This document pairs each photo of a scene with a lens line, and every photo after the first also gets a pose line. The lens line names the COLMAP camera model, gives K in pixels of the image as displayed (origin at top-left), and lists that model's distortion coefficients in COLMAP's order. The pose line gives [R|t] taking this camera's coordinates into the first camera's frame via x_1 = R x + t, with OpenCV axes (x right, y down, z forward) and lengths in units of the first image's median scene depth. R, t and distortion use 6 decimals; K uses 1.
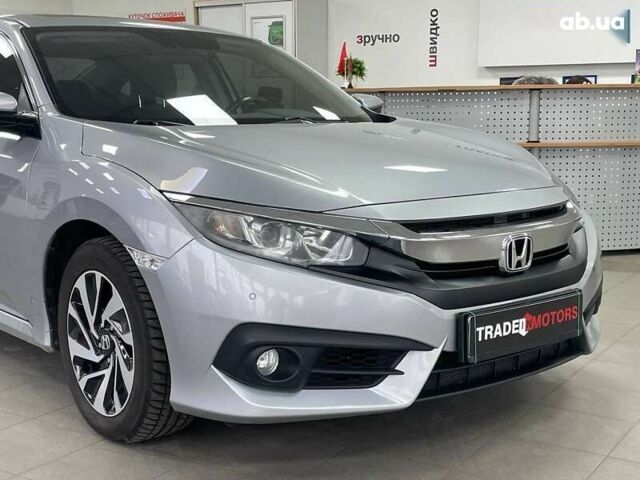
lens RADIAL K [[921.2, 0, 328.8], [0, 921.2, 252.3], [0, 0, 1]] dist [0.071025, 0.000000]
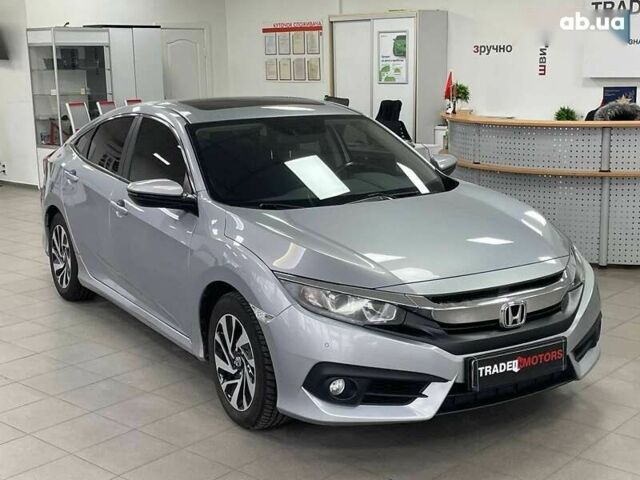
lens RADIAL K [[921.2, 0, 320.0], [0, 921.2, 237.3], [0, 0, 1]] dist [0.071025, 0.000000]
pose [[0.985619, 0.015501, -0.168270, 0.141413], [-0.009347, 0.999260, 0.037303, -0.164681], [0.168724, -0.035193, 0.985035, -0.455911]]
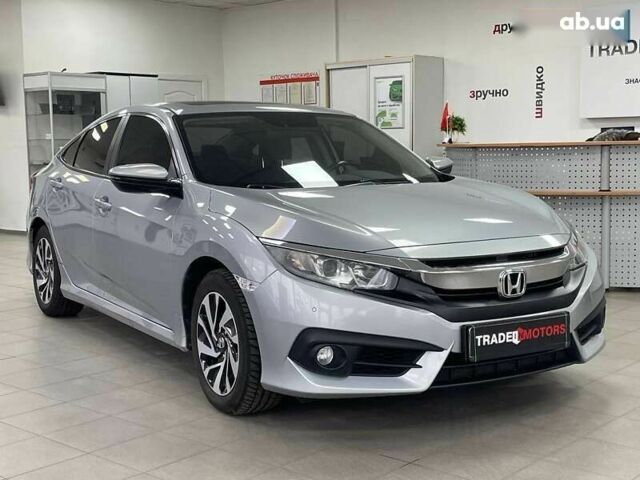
lens RADIAL K [[921.2, 0, 319.8], [0, 921.2, 238.1], [0, 0, 1]] dist [0.071025, 0.000000]
pose [[0.985658, 0.004161, -0.168704, 0.147281], [-0.013525, 0.998428, -0.054390, 0.011938], [0.168213, 0.055891, 0.984165, -0.380724]]
